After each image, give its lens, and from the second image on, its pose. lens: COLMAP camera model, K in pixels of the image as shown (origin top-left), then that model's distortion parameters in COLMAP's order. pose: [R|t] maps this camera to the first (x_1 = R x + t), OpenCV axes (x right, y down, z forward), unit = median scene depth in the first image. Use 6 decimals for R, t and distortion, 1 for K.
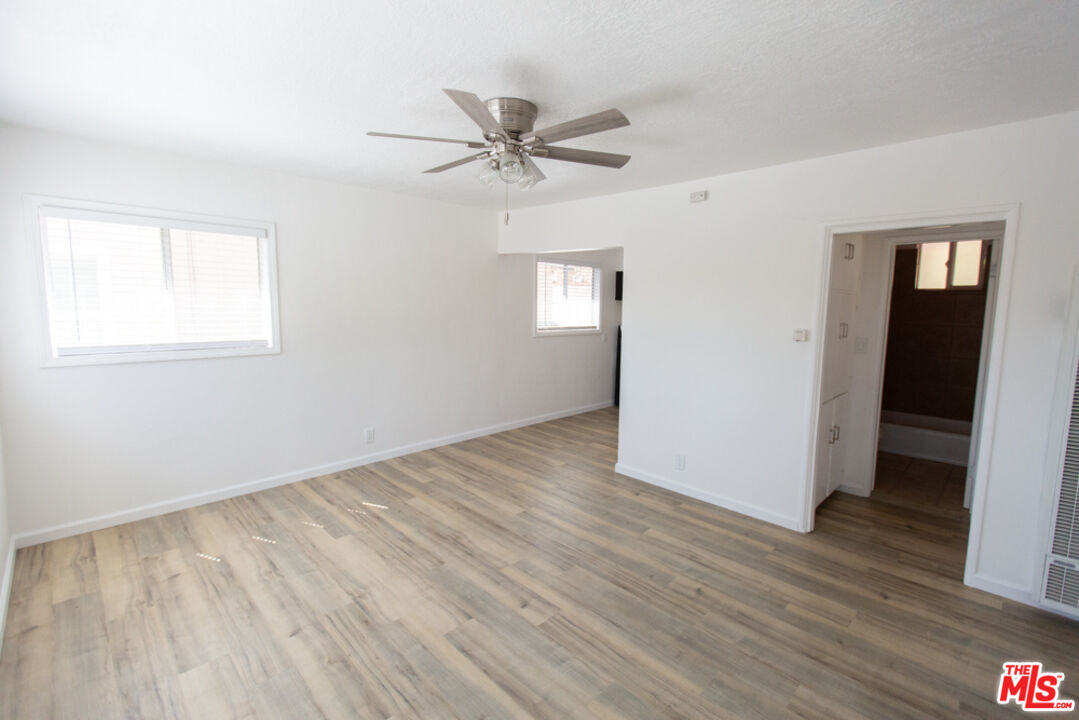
lens RADIAL K [[481.9, 0, 548.9], [0, 481.9, 357.8], [0, 0, 1]] dist [-0.000140, -0.000843]
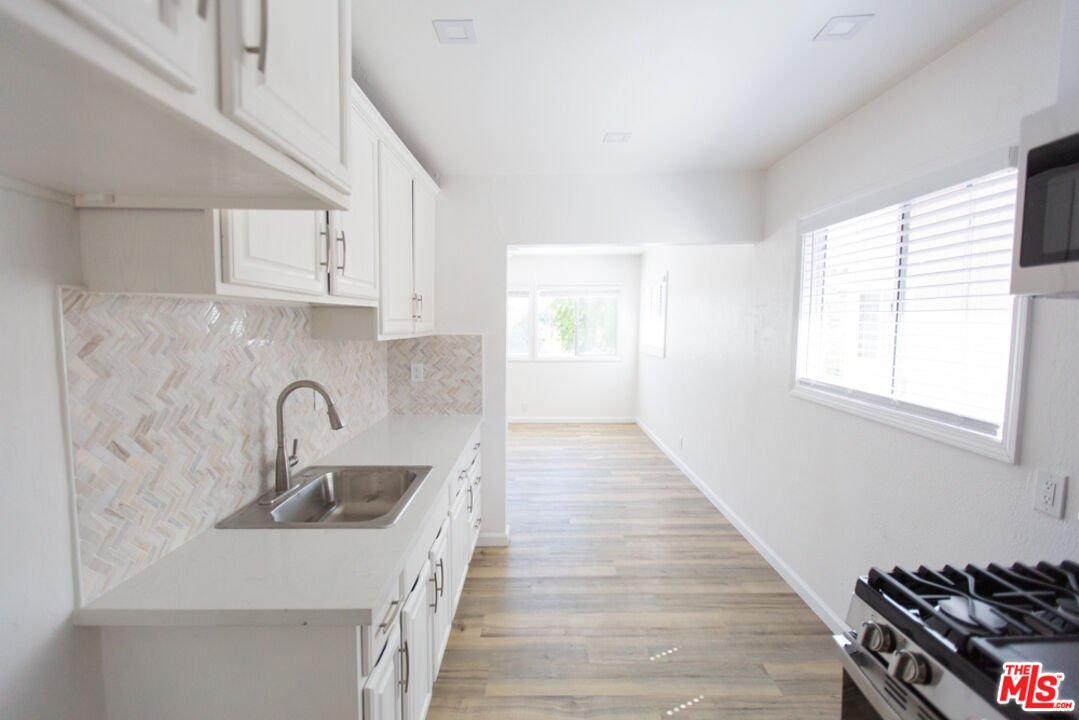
lens RADIAL K [[481.9, 0, 534.6], [0, 481.9, 356.5], [0, 0, 1]] dist [-0.000140, -0.000843]
pose [[-0.724820, 0.032031, -0.688193, 0.945197], [-0.097320, 0.984141, 0.148305, -0.249550], [0.682030, 0.174469, -0.710208, 2.287179]]
